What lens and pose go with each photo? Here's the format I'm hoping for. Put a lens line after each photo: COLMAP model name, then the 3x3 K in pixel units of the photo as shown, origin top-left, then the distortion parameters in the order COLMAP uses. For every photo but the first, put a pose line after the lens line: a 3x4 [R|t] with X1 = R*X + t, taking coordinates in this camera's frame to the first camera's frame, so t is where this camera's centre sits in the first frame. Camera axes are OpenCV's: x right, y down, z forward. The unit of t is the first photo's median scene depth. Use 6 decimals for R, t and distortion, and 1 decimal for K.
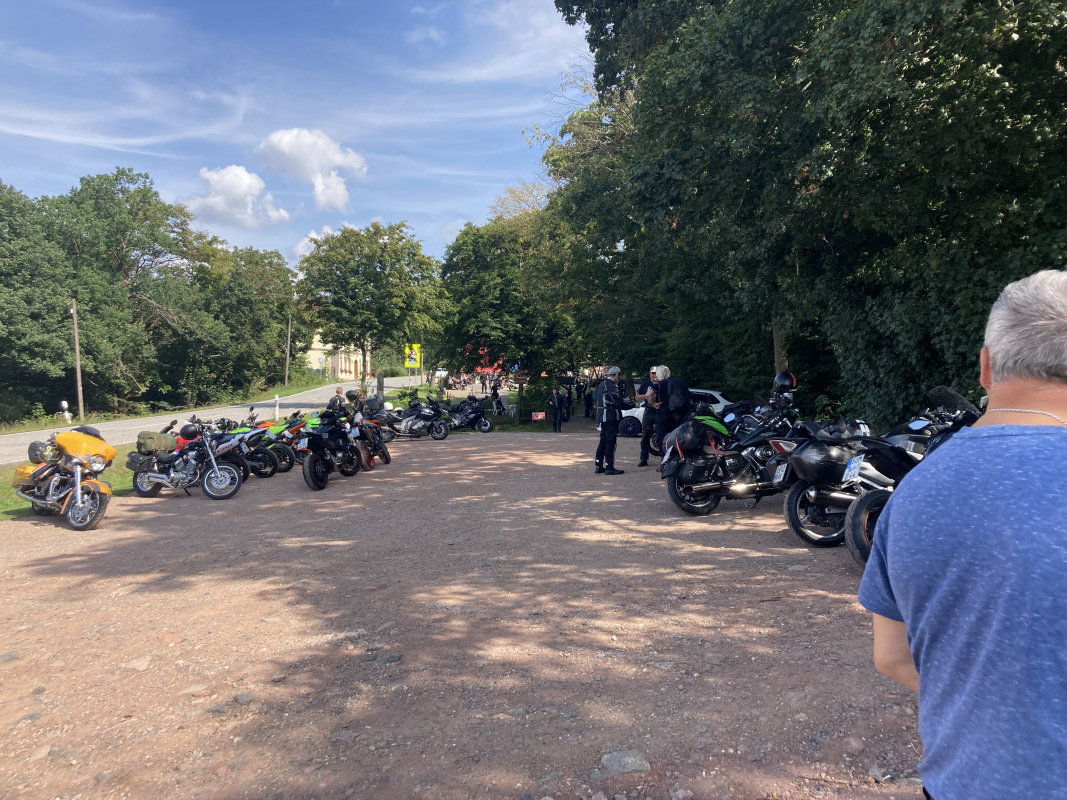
lens RADIAL K [[880.2, 0, 521.4], [0, 880.2, 393.5], [0, 0, 1]] dist [0.000744, -0.008675]
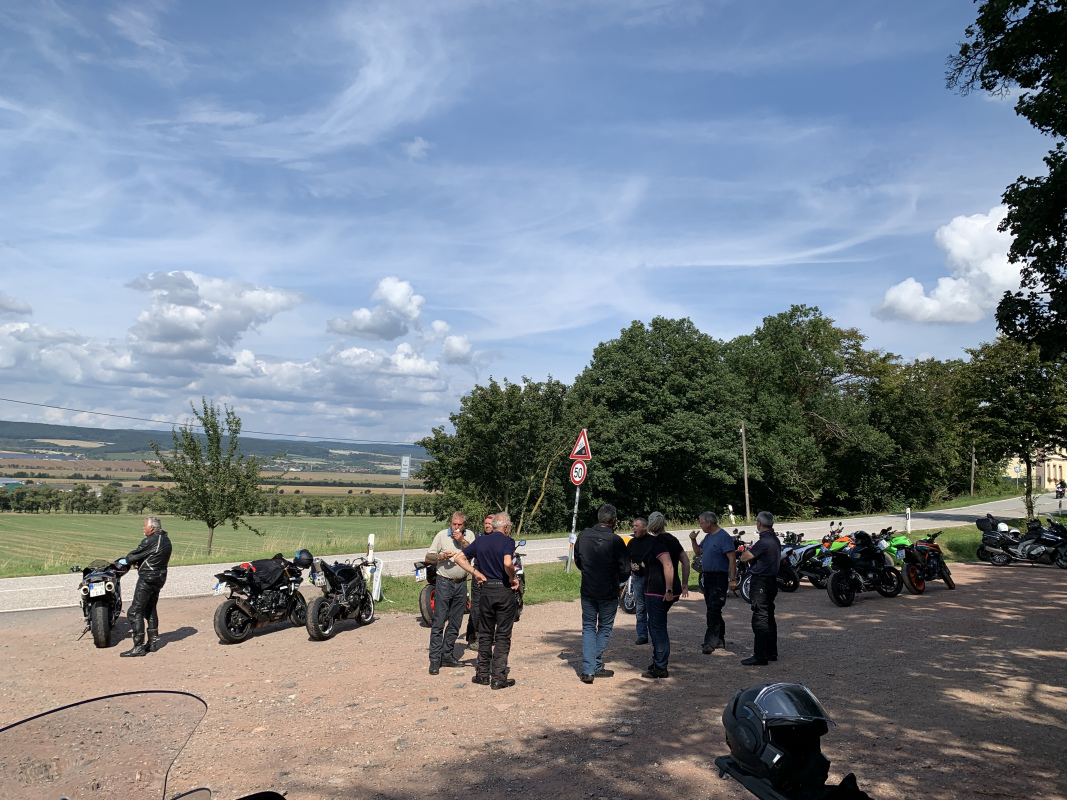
lens RADIAL K [[823.0, 0, 535.2], [0, 823.0, 404.5], [0, 0, 1]] dist [0.101997, -0.127824]
pose [[0.674119, -0.049581, -0.736957, 0.125027], [-0.026695, 0.995457, -0.091392, -0.014526], [0.738140, 0.081282, 0.669733, 0.012676]]
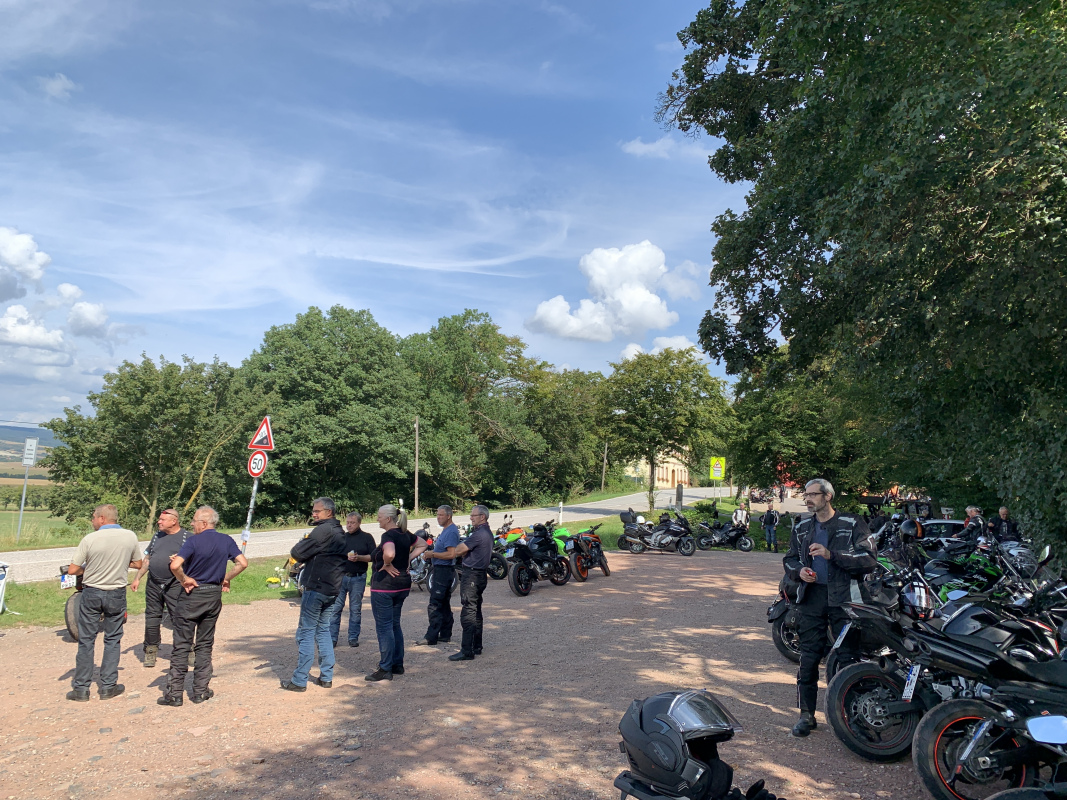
lens RADIAL K [[816.7, 0, 528.2], [0, 816.7, 383.8], [0, 0, 1]] dist [0.081075, -0.105192]
pose [[0.912050, -0.009089, -0.409979, 0.095401], [-0.046166, 0.991123, -0.124674, -0.013333], [0.407473, 0.132636, 0.903534, 0.008083]]
